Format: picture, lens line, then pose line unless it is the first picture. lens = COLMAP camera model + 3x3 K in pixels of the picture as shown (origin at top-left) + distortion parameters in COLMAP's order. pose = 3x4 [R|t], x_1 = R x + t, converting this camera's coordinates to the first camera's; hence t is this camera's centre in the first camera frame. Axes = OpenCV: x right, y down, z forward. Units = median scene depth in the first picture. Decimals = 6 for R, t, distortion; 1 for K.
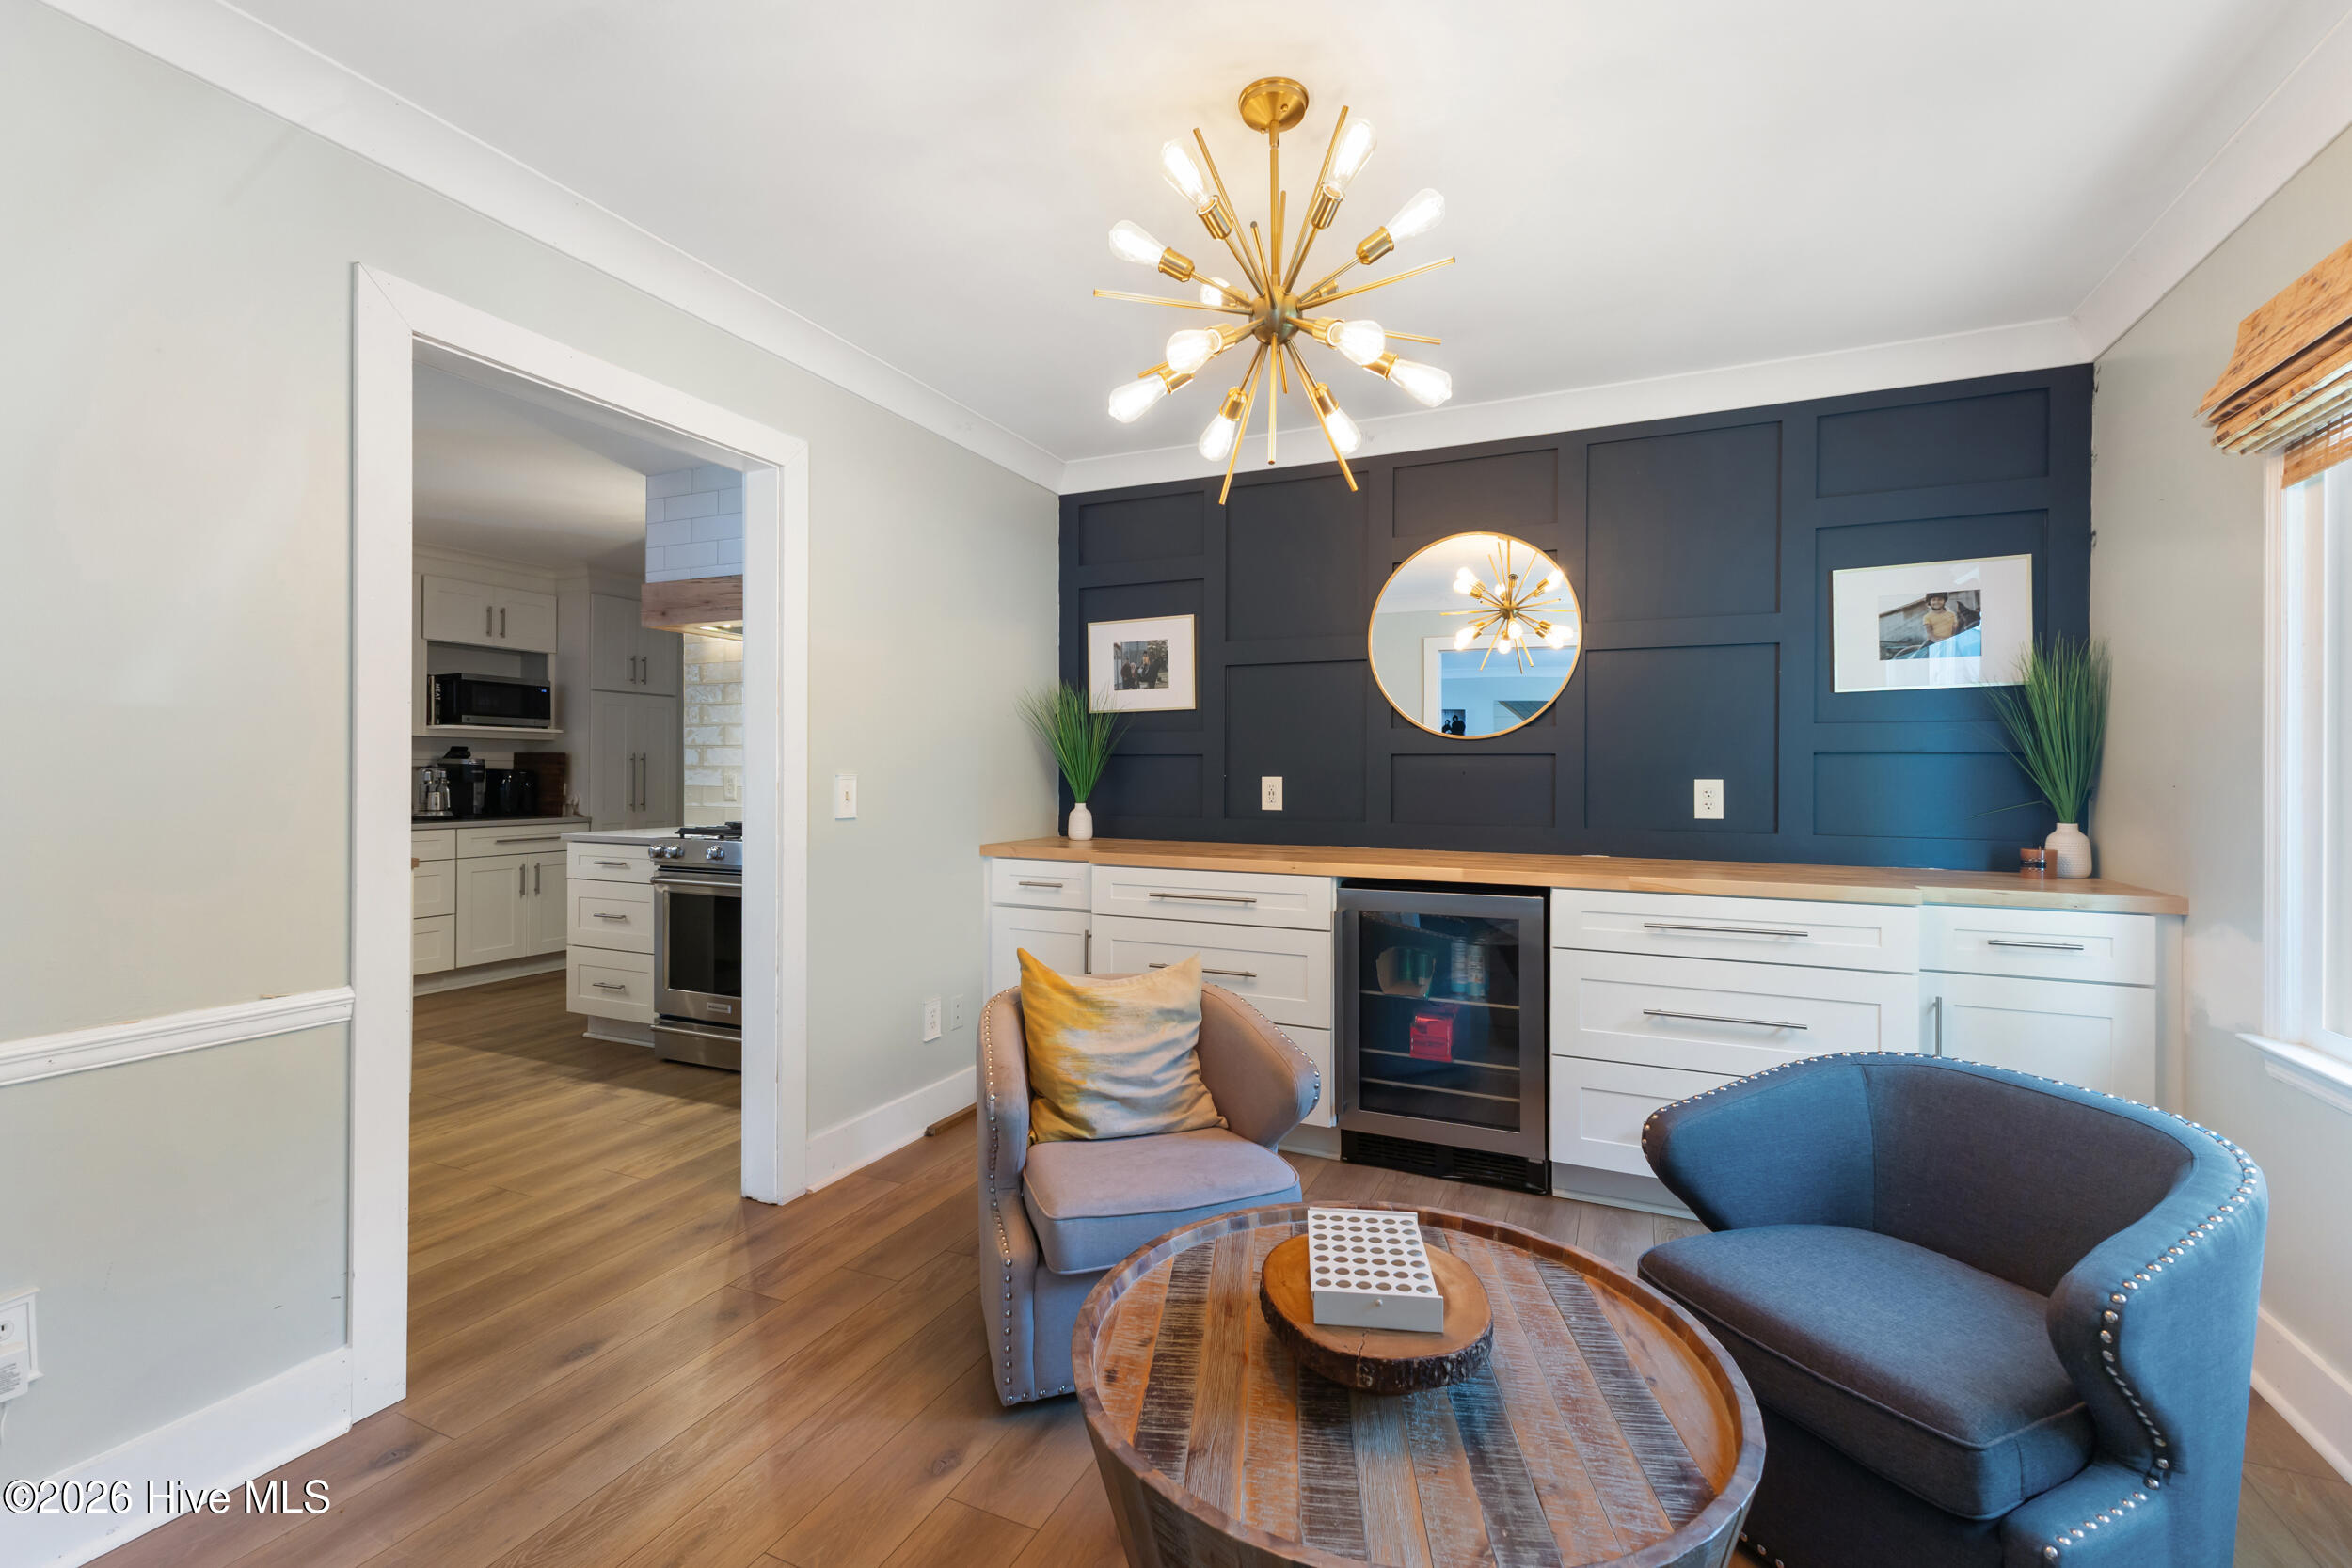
lens RADIAL K [[1017.3, 0, 1190.7], [0, 1017.3, 777.5], [0, 0, 1]] dist [0.010437, -0.000010]
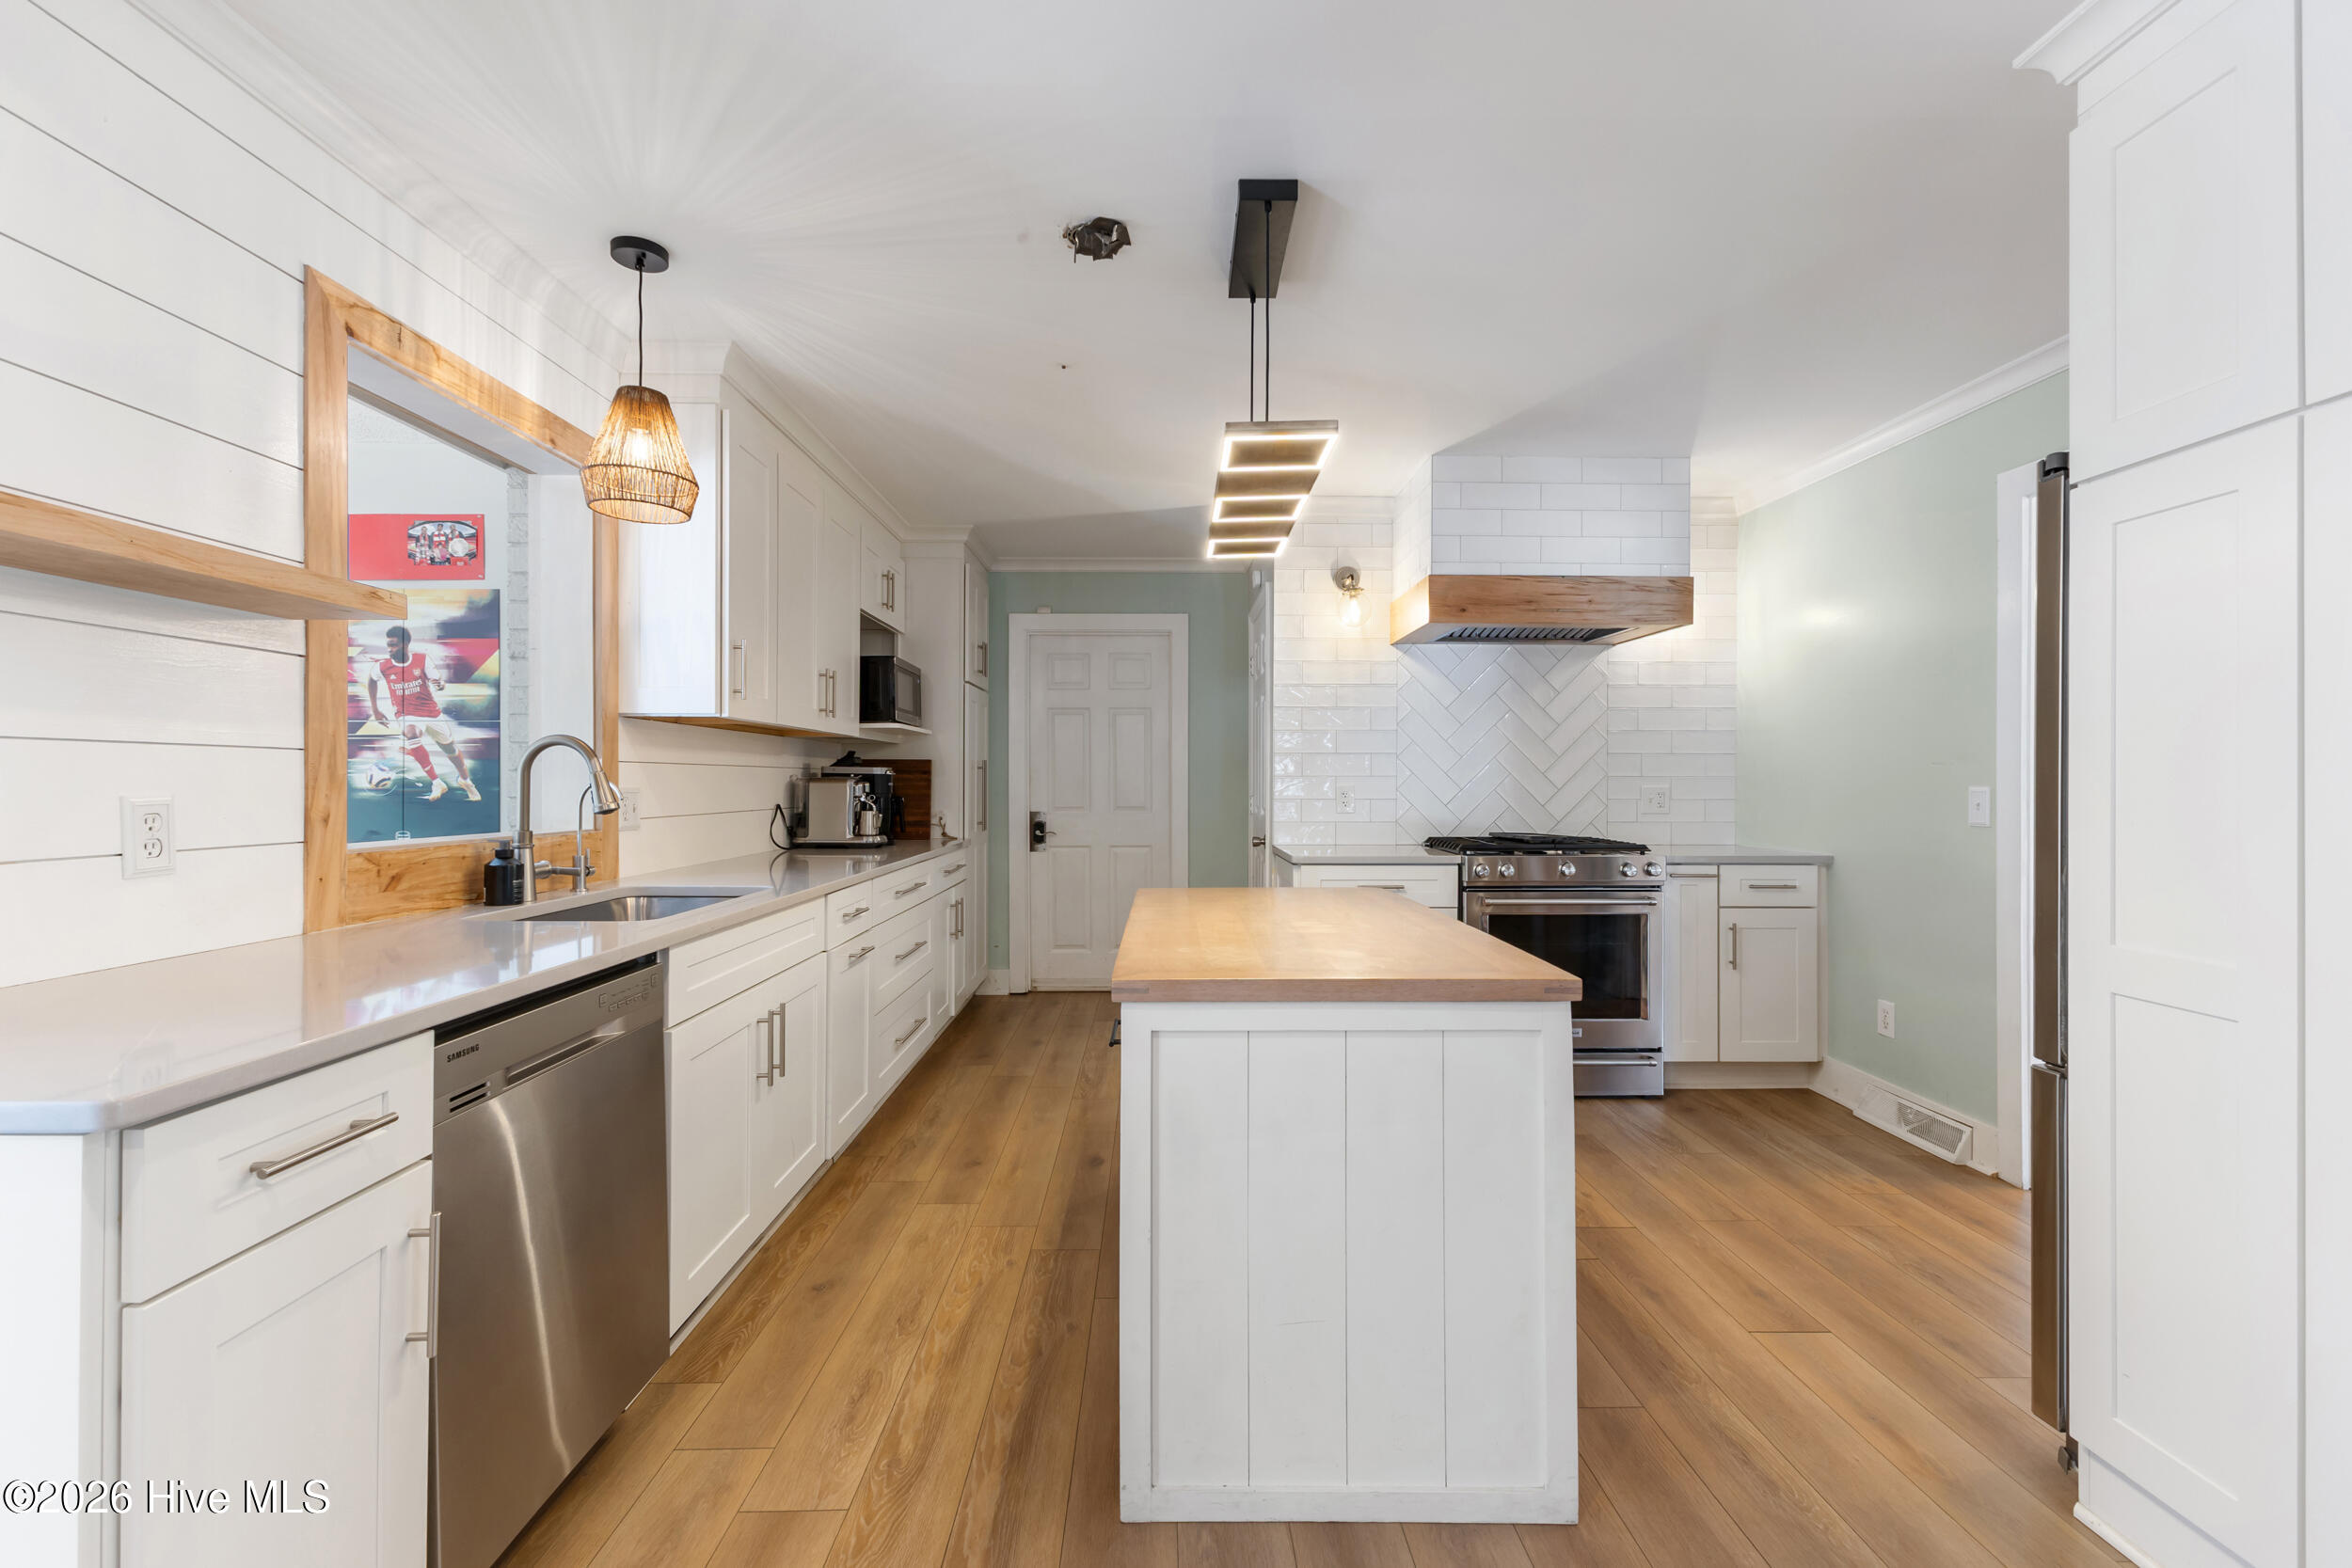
lens RADIAL K [[1017.3, 0, 1180.4], [0, 1017.3, 785.7], [0, 0, 1]] dist [0.010437, -0.000010]
pose [[0.907500, -0.002891, 0.420042, -0.845409], [0.003243, 0.999995, -0.000124, -0.003120], [-0.420039, 0.001475, 0.907505, 0.209883]]
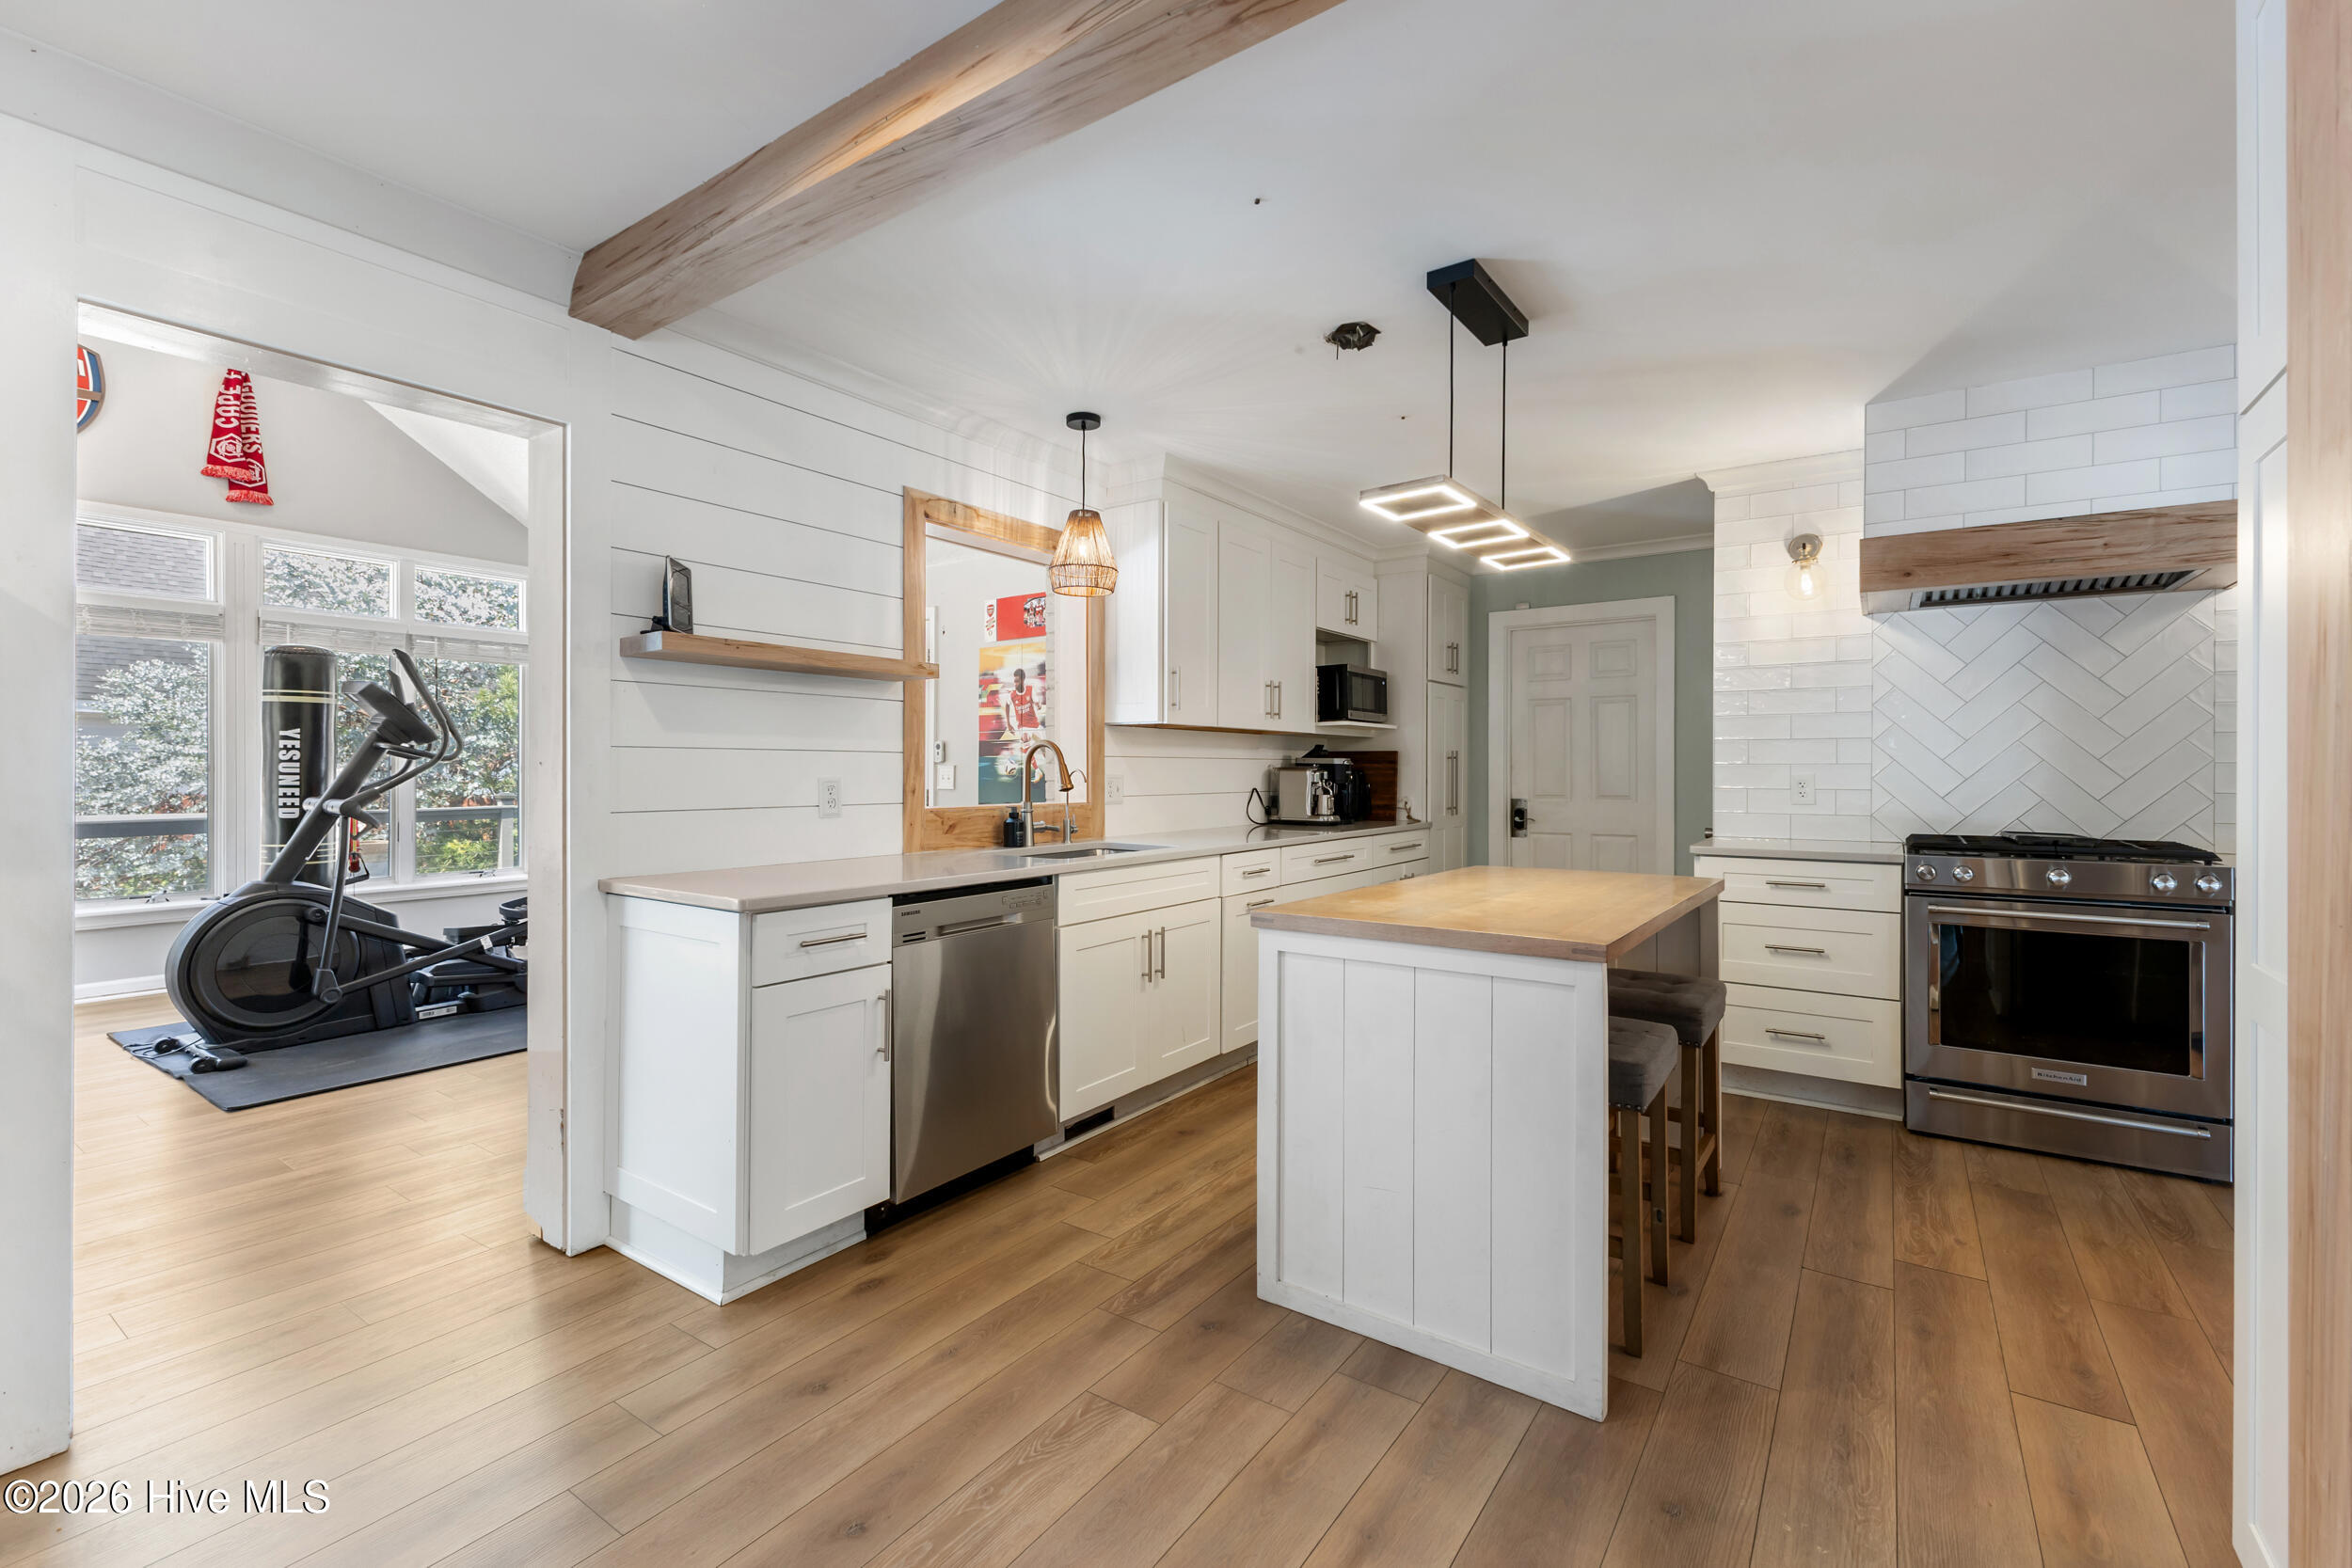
lens RADIAL K [[1017.3, 0, 1169.7], [0, 1017.3, 777.4], [0, 0, 1]] dist [0.010437, -0.000010]
pose [[0.980378, -0.000015, -0.197125, -0.693843], [0.000233, 0.999999, 0.001084, -0.001809], [0.197125, -0.001109, 0.980378, 0.075999]]
